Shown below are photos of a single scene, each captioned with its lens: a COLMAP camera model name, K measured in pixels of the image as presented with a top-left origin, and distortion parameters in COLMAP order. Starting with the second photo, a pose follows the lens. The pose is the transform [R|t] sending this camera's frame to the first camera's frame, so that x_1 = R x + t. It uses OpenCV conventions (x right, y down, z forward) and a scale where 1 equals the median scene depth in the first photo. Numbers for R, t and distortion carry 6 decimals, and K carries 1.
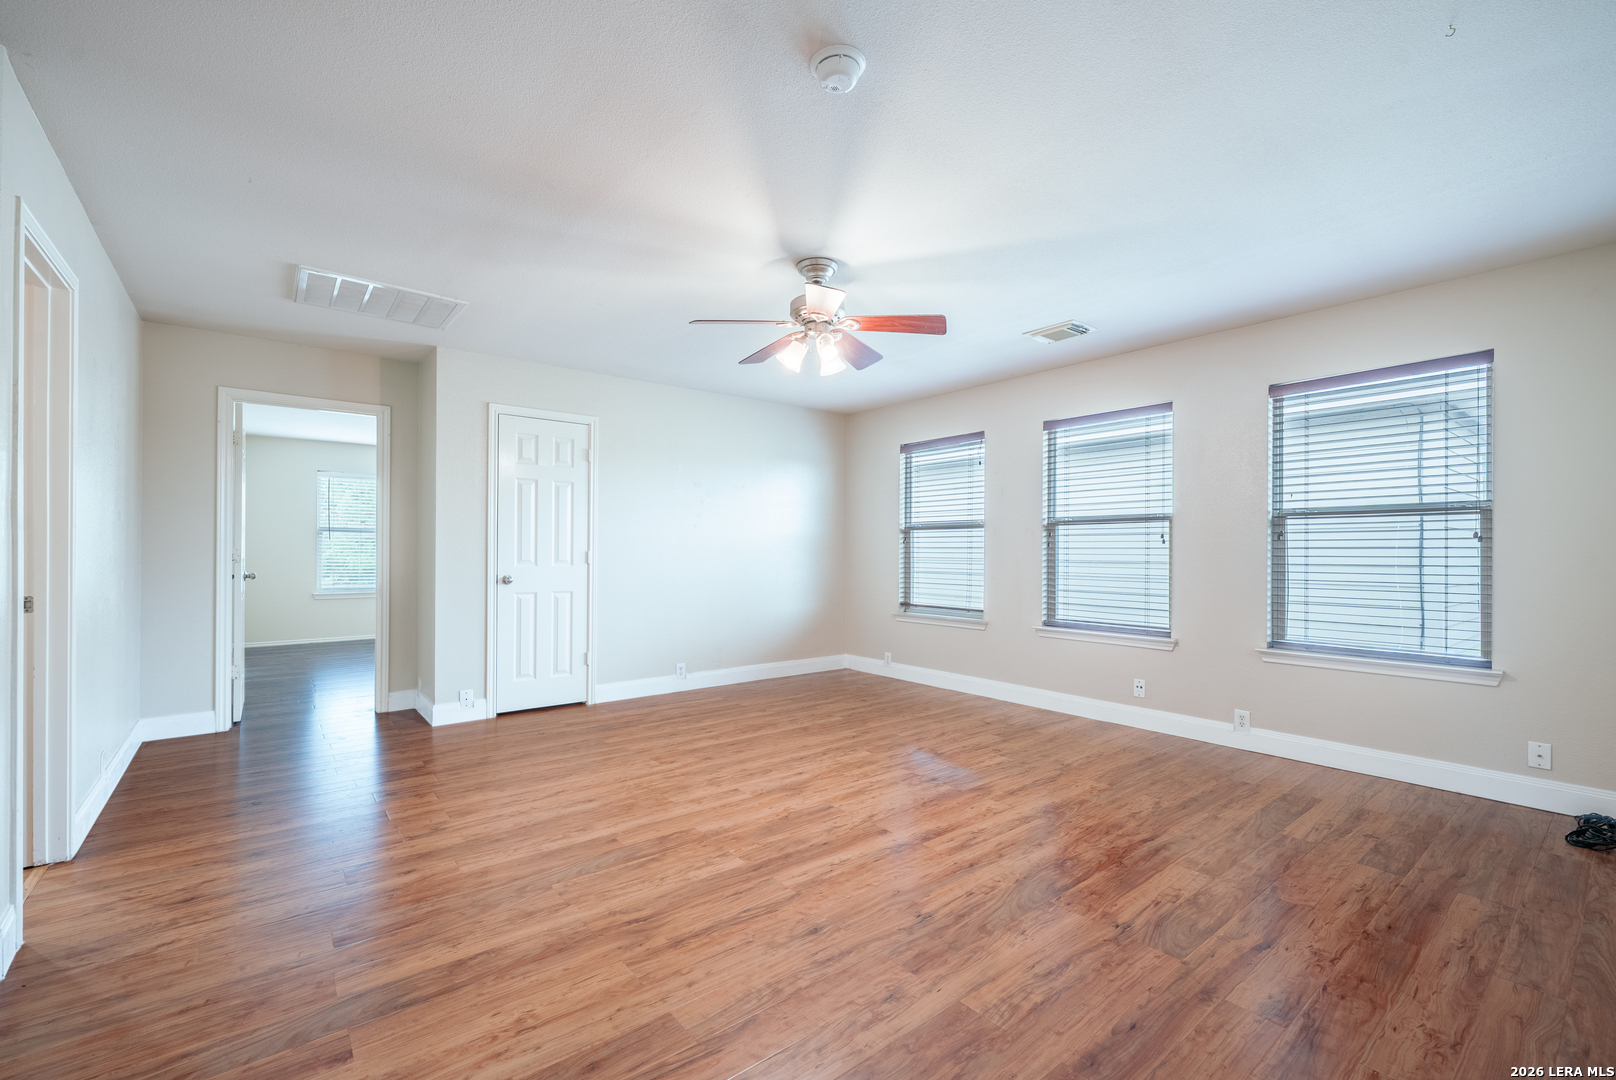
lens RADIAL K [[682.8, 0, 814.2], [0, 682.8, 543.1], [0, 0, 1]] dist [-0.002153, -0.000420]
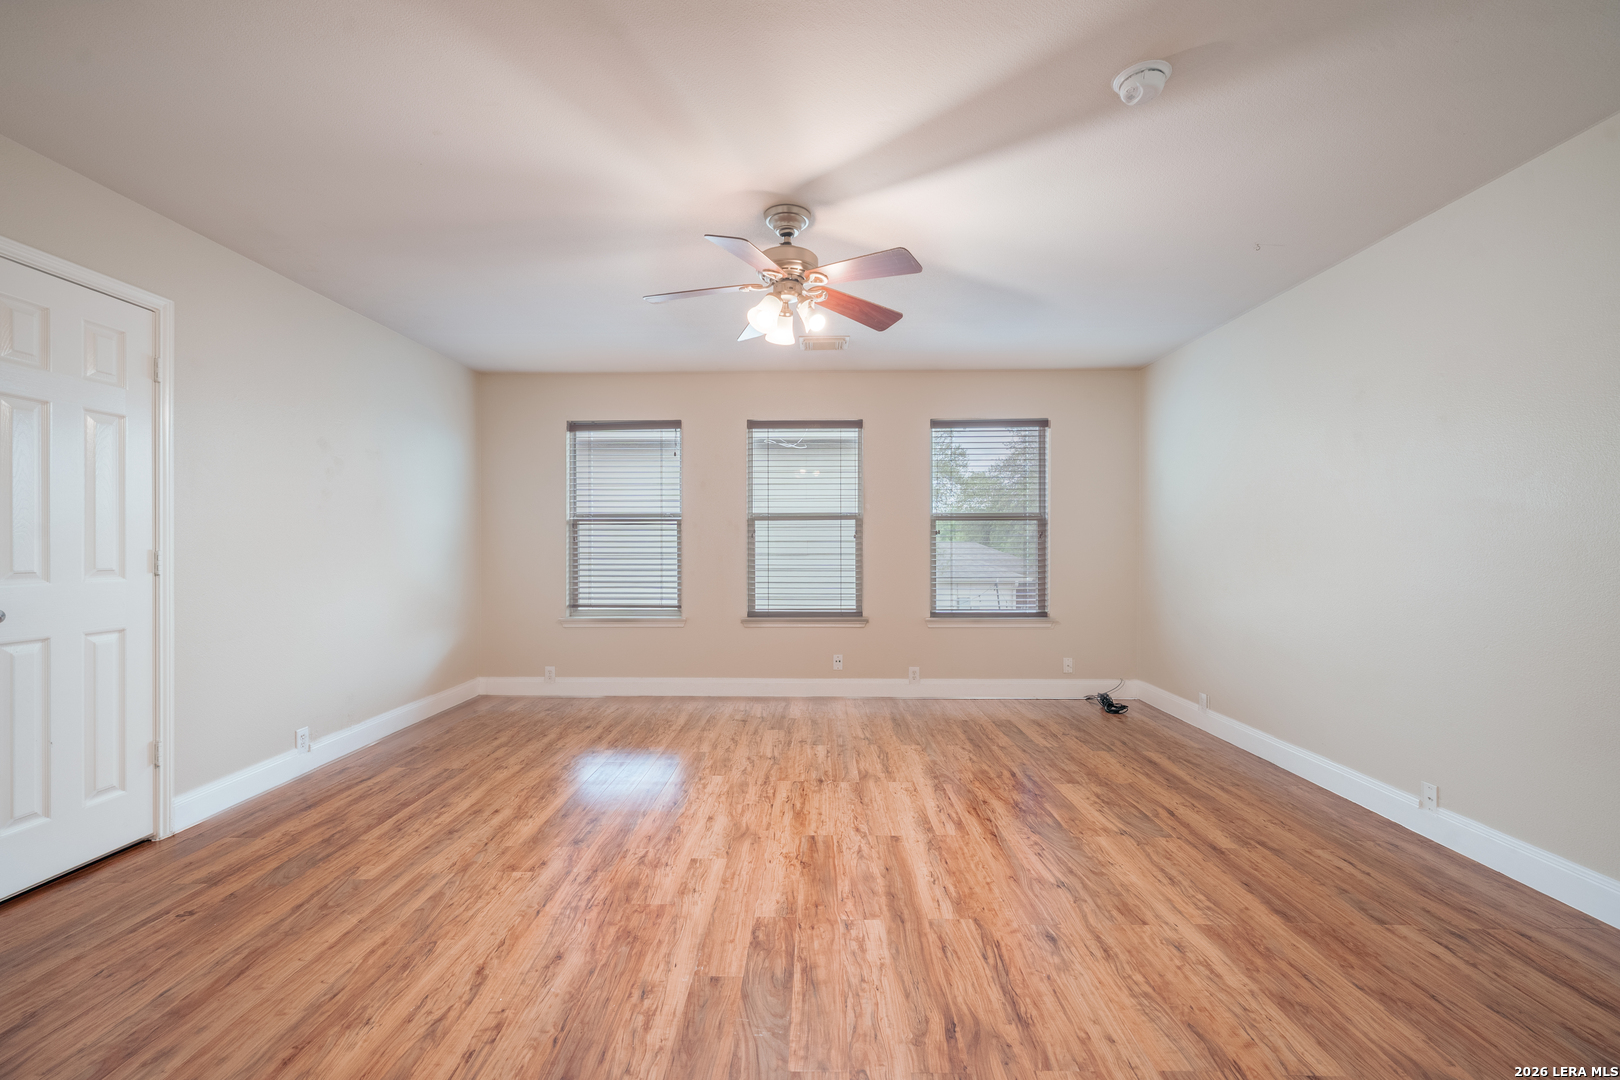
lens RADIAL K [[684.5, 0, 816.2], [0, 684.5, 543.1], [0, 0, 1]] dist [-0.002153, -0.000420]
pose [[0.642366, -0.004158, 0.766387, -0.610491], [-0.003721, 0.999957, 0.008545, -0.001362], [-0.766389, -0.008341, 0.642322, 0.403774]]
